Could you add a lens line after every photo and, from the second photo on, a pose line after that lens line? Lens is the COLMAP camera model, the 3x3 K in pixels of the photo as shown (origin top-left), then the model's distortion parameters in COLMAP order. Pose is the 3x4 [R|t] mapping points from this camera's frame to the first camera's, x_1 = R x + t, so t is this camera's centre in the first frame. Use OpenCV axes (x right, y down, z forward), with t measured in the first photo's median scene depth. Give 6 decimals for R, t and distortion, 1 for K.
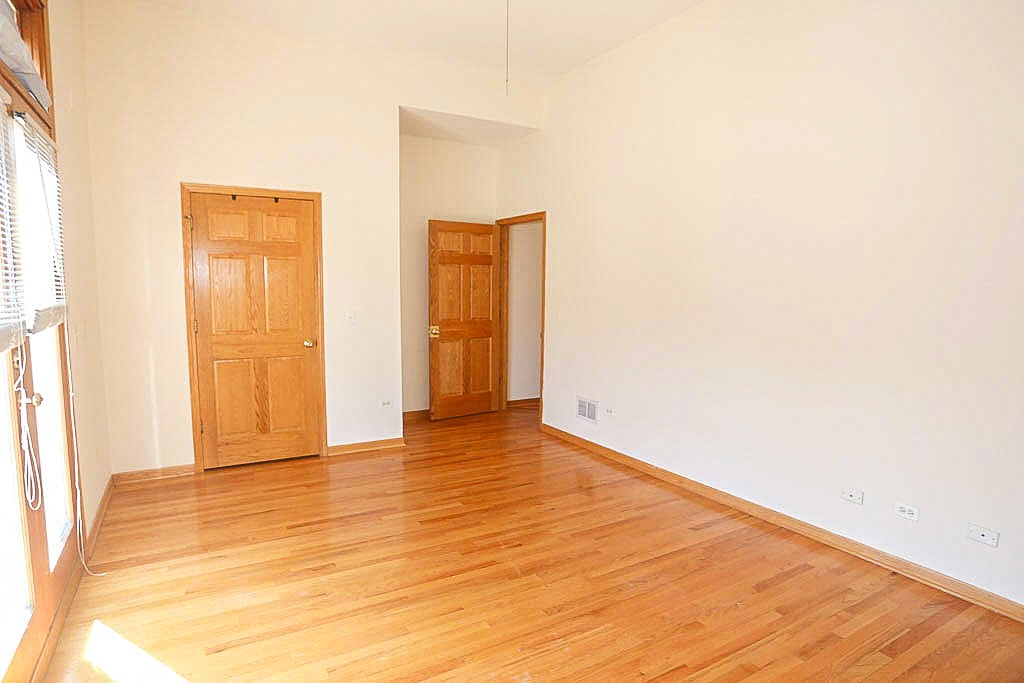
lens RADIAL K [[553.1, 0, 502.3], [0, 553.1, 338.6], [0, 0, 1]] dist [-0.042718, 0.002060]
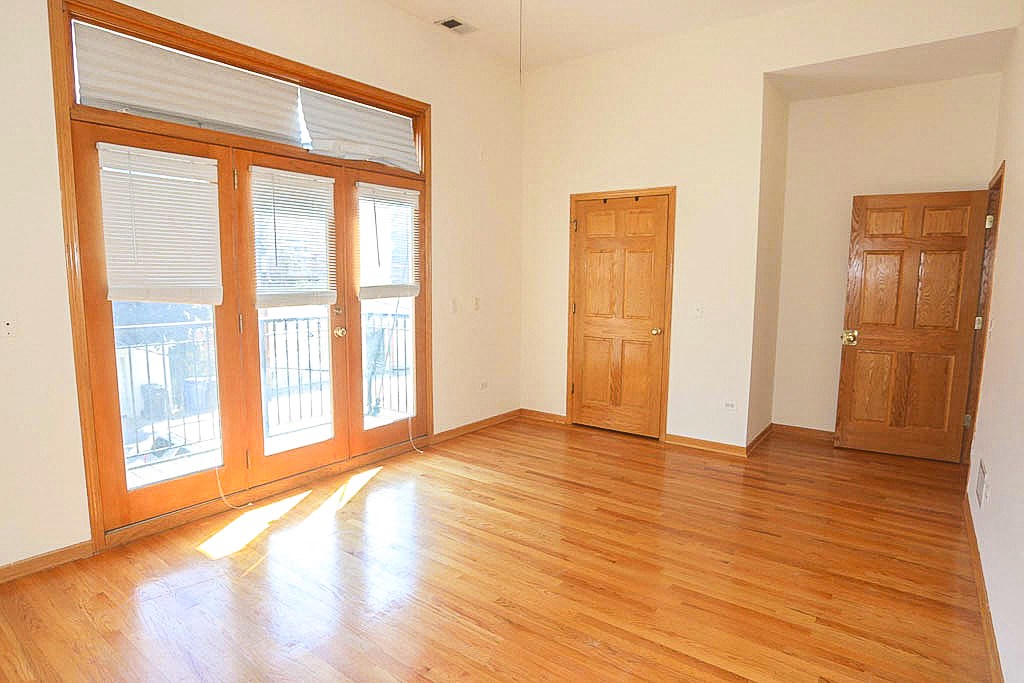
lens RADIAL K [[553.1, 0, 502.3], [0, 553.1, 338.6], [0, 0, 1]] dist [-0.042718, 0.002060]
pose [[0.424941, 0.100949, -0.899575, 0.491194], [-0.092842, 0.993382, 0.067620, -0.022383], [0.900447, 0.054784, 0.431501, 0.287428]]
